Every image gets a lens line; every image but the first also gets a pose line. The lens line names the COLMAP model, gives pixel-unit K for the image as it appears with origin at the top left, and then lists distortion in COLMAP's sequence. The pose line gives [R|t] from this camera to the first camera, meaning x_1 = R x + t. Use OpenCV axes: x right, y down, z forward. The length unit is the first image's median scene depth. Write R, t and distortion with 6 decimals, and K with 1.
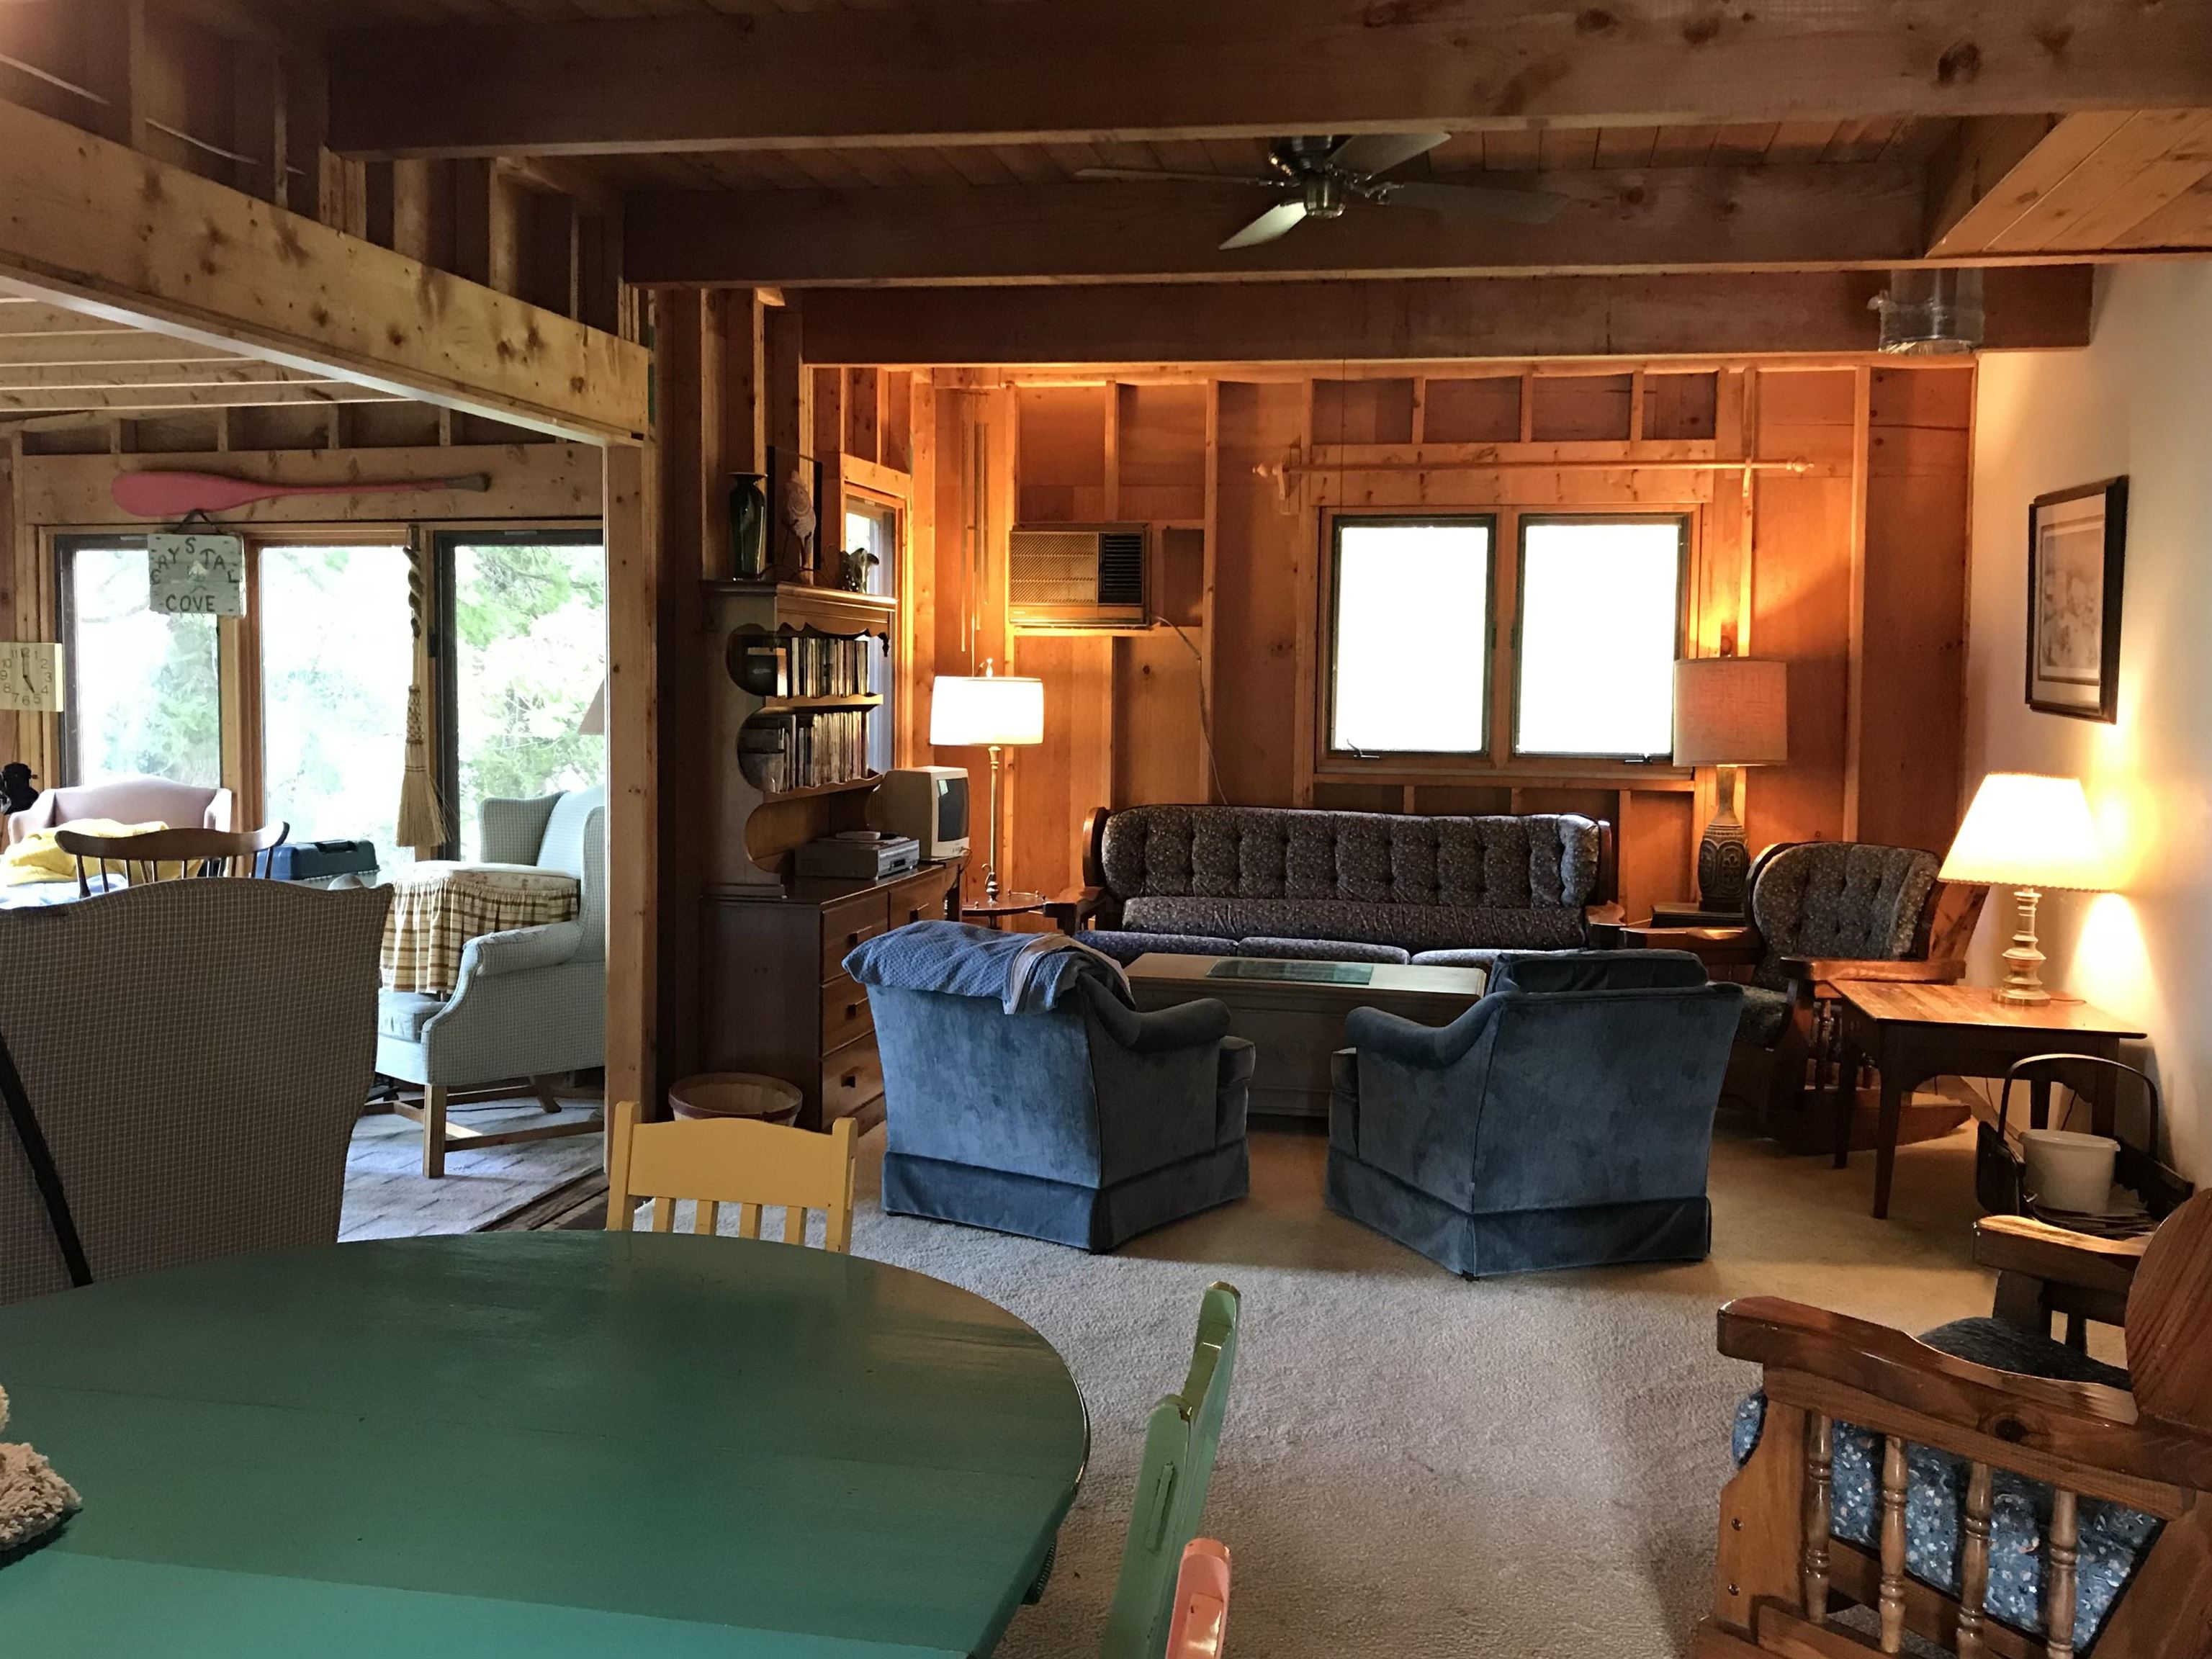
lens RADIAL K [[1820.4, 0, 1122.5], [0, 1820.4, 809.3], [0, 0, 1]] dist [-0.004276, -0.025029]
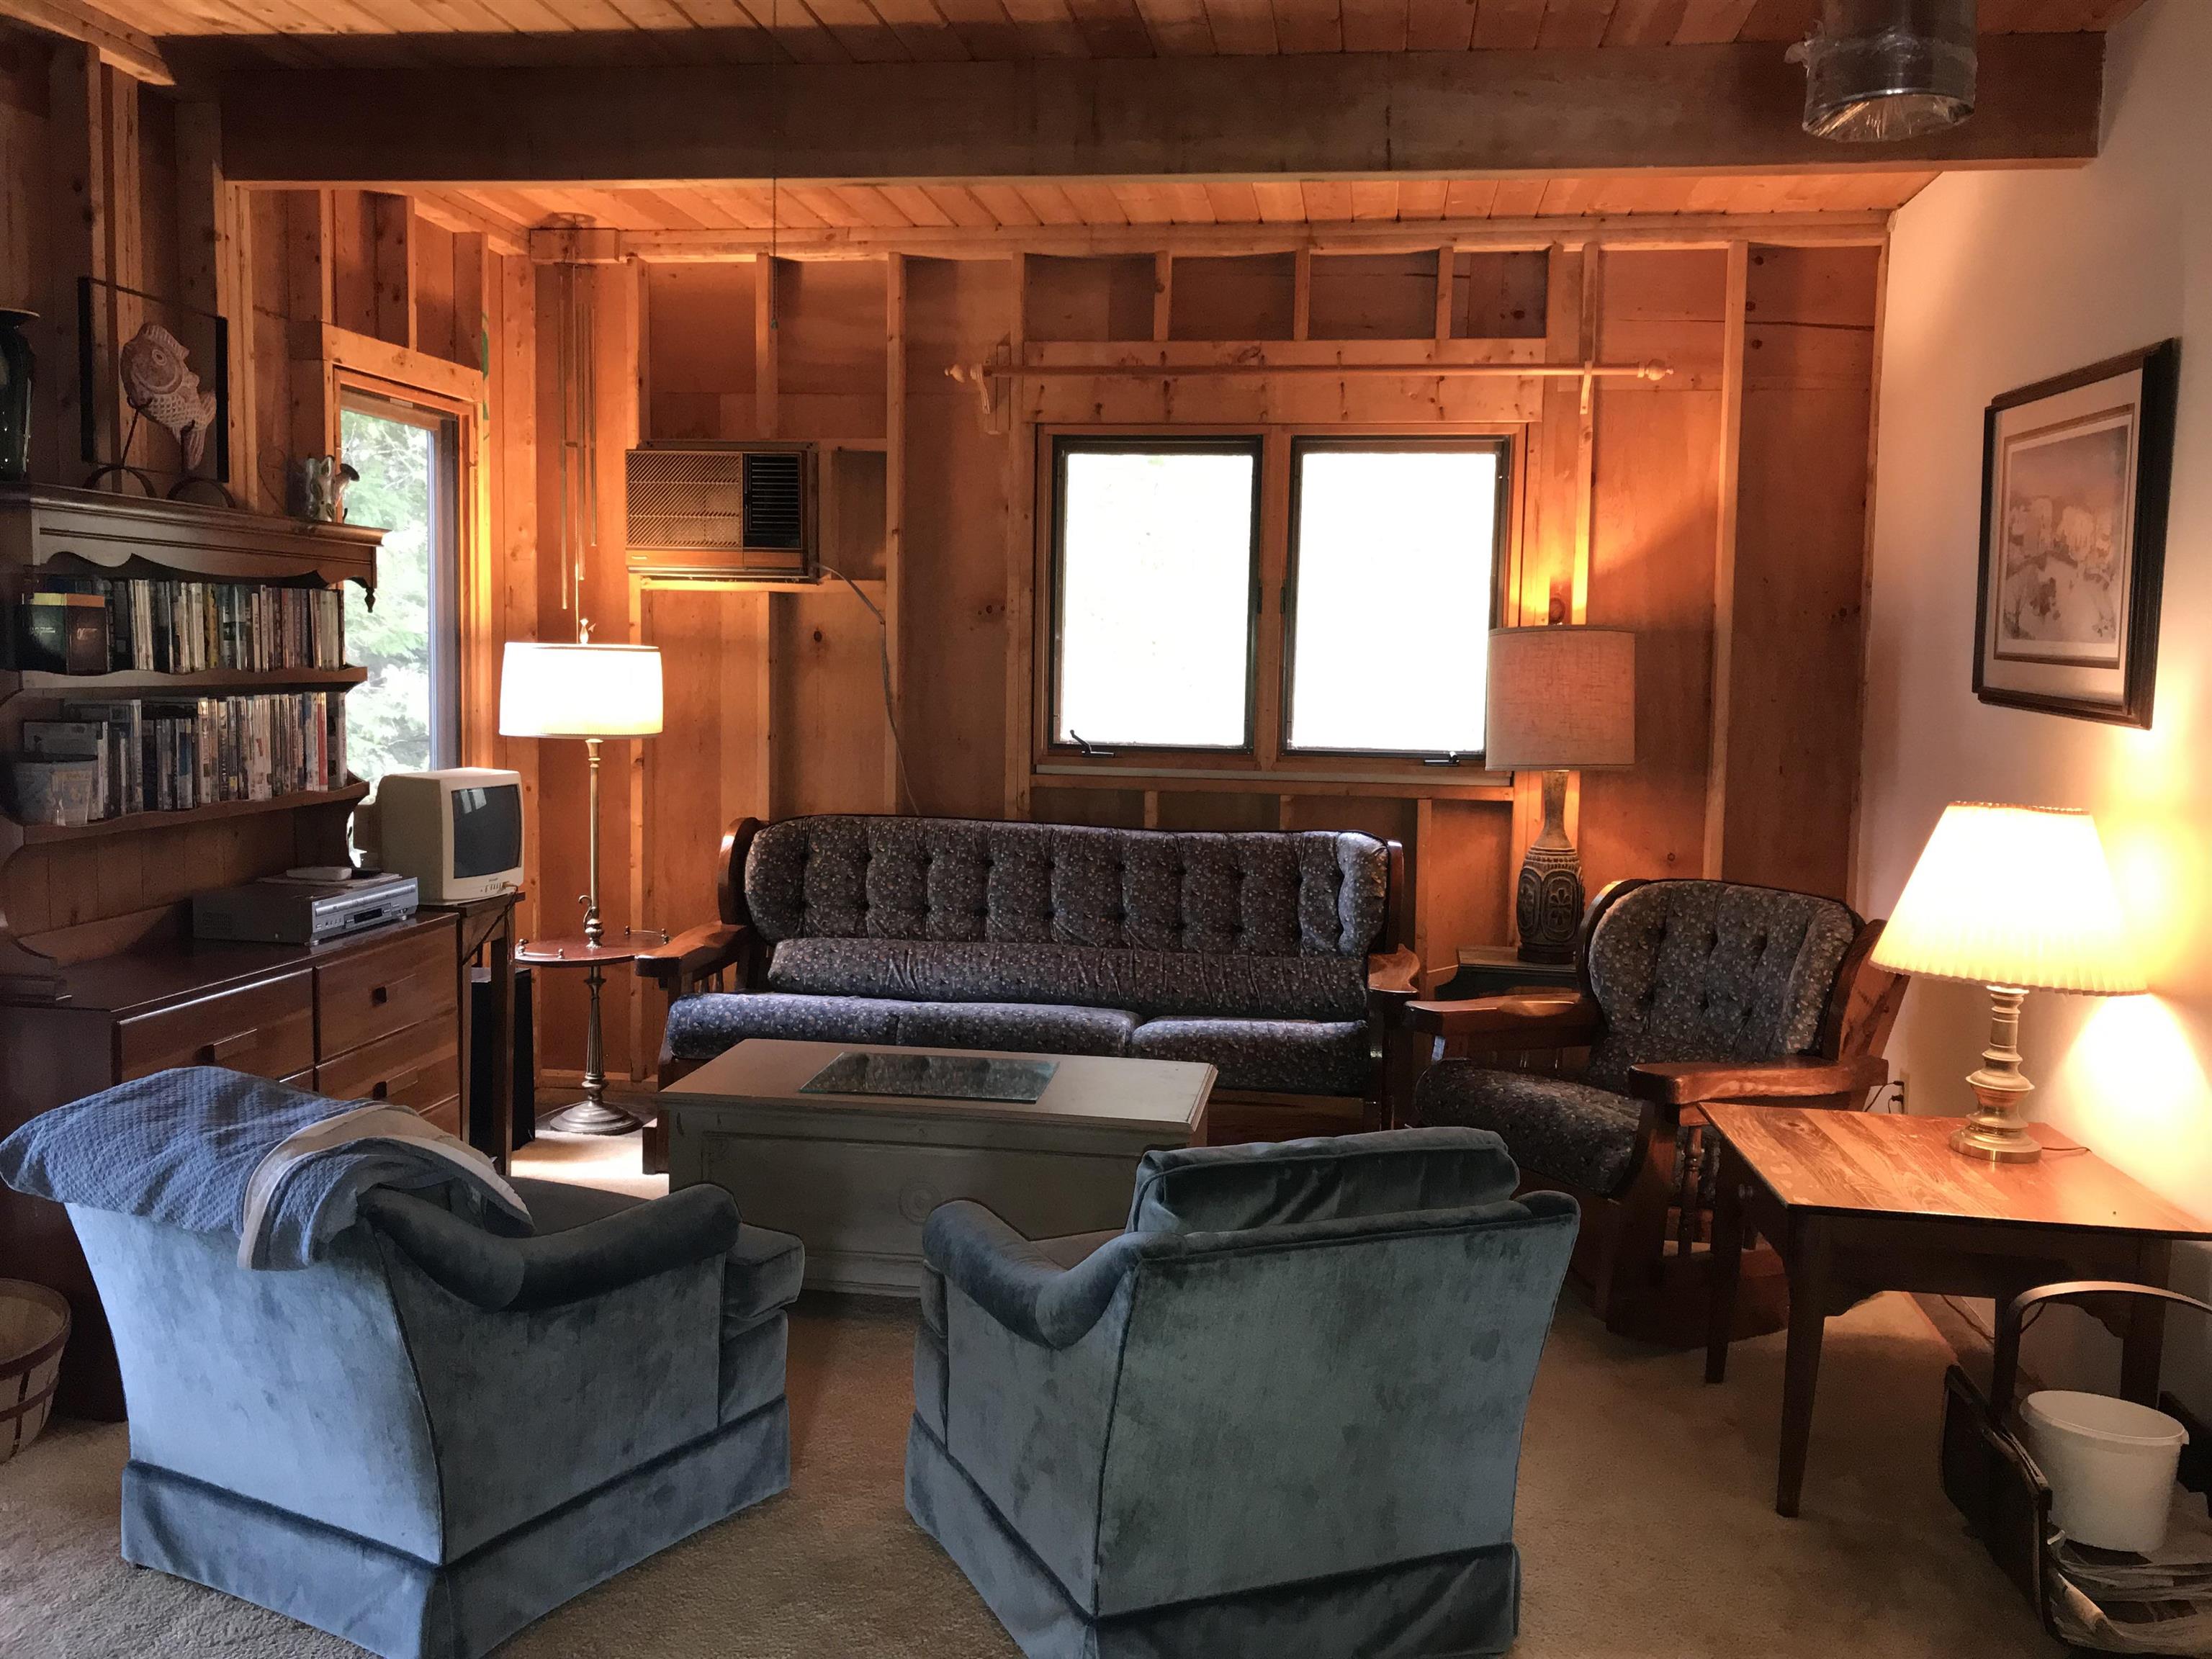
lens RADIAL K [[1820.4, 0, 1086.4], [0, 1820.4, 833.2], [0, 0, 1]] dist [-0.004276, -0.025029]
pose [[0.997689, 0.000368, 0.067942, 0.092320], [-0.002328, 0.999583, 0.028767, -0.020033], [-0.067903, -0.028858, 0.997274, 0.276986]]
